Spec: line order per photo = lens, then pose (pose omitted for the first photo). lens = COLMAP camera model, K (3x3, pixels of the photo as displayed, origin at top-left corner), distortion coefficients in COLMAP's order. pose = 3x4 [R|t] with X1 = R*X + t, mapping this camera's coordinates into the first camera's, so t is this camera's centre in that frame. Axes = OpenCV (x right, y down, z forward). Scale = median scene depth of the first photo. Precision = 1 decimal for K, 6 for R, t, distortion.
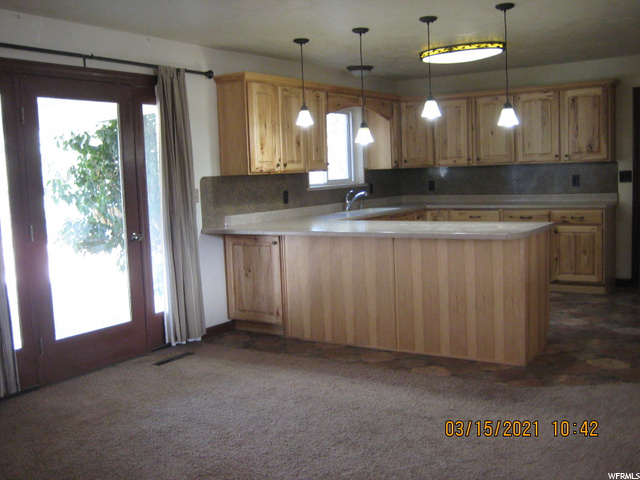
lens RADIAL K [[701.5, 0, 320.0], [0, 701.5, 240.0], [0, 0, 1]] dist [-0.003295, 0.012283]
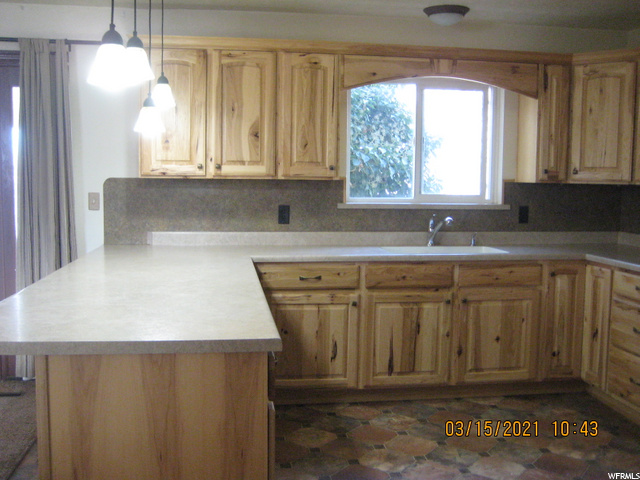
lens RADIAL K [[650.4, 0, 320.0], [0, 650.4, 240.0], [0, 0, 1]] dist [-0.052457, -0.007026]
pose [[0.656111, 0.117157, -0.745515, 0.456573], [-0.112164, 0.992043, 0.057186, -0.077505], [0.746283, 0.046100, 0.664031, 0.614224]]
